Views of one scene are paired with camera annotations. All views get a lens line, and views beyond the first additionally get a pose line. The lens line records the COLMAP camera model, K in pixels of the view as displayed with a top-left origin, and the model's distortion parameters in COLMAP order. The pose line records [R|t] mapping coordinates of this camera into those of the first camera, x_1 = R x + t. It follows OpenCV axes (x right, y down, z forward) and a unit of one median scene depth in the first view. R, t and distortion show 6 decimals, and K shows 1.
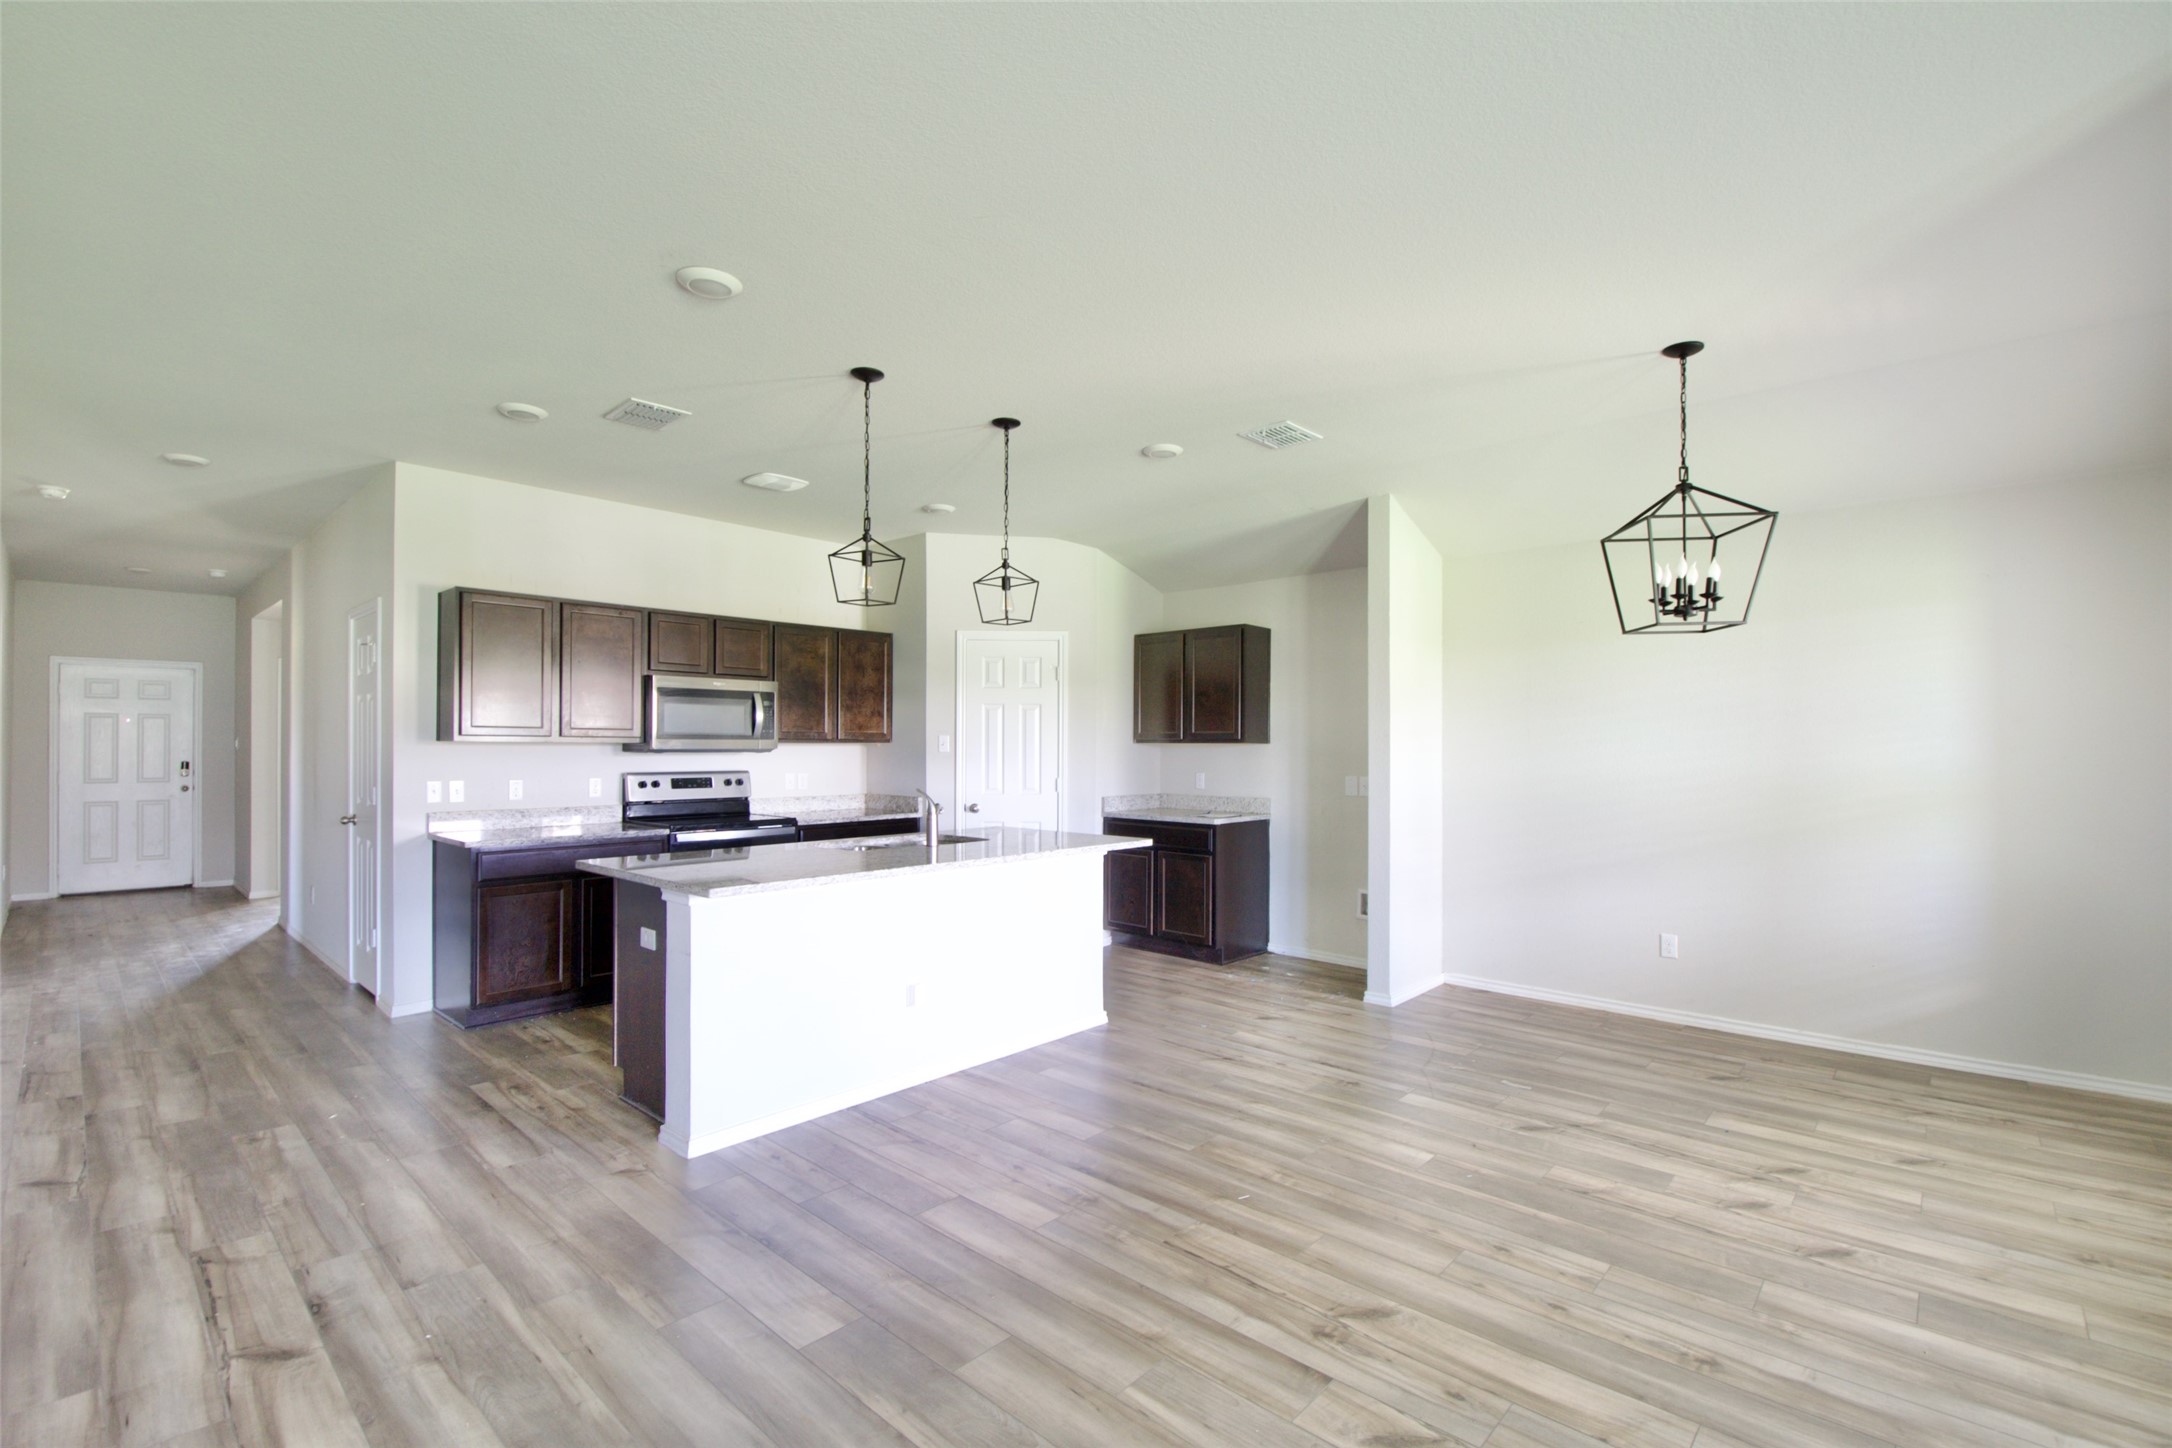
lens RADIAL K [[957.4, 0, 1093.1], [0, 957.4, 744.4], [0, 0, 1]] dist [-0.001263, -0.000222]
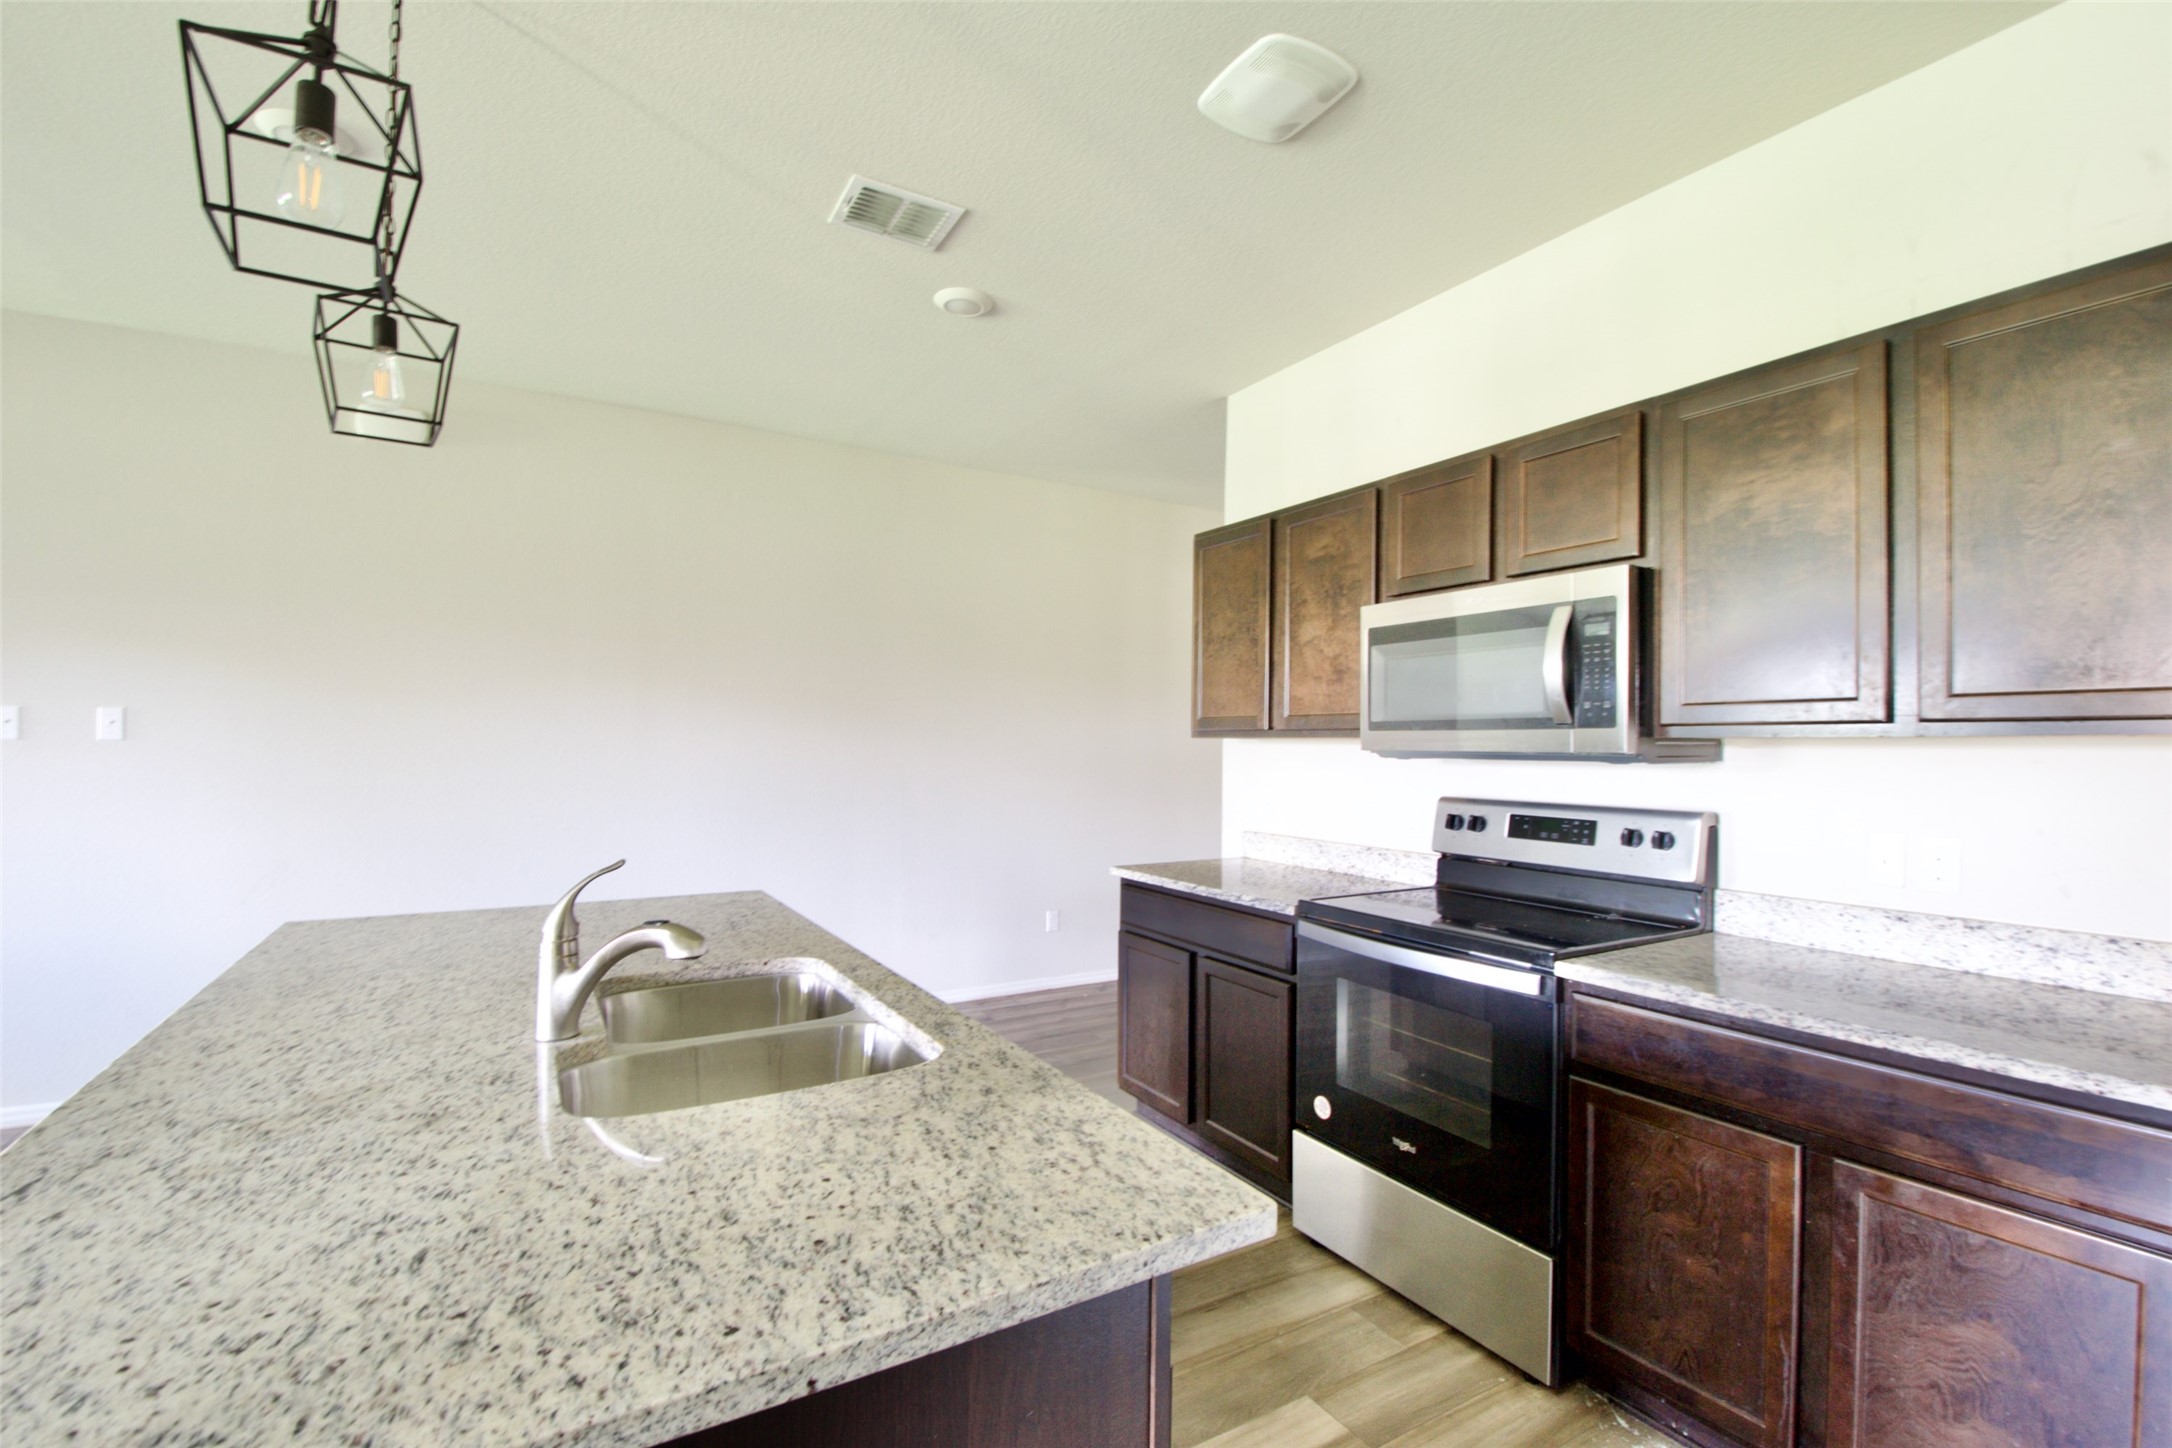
lens RADIAL K [[957.4, 0, 1093.1], [0, 957.4, 744.4], [0, 0, 1]] dist [-0.001263, -0.000222]
pose [[-0.273645, -0.004357, -0.961821, 0.083557], [-0.004930, 0.999983, -0.003127, 0.003629], [0.961818, 0.003886, -0.273662, 1.059329]]
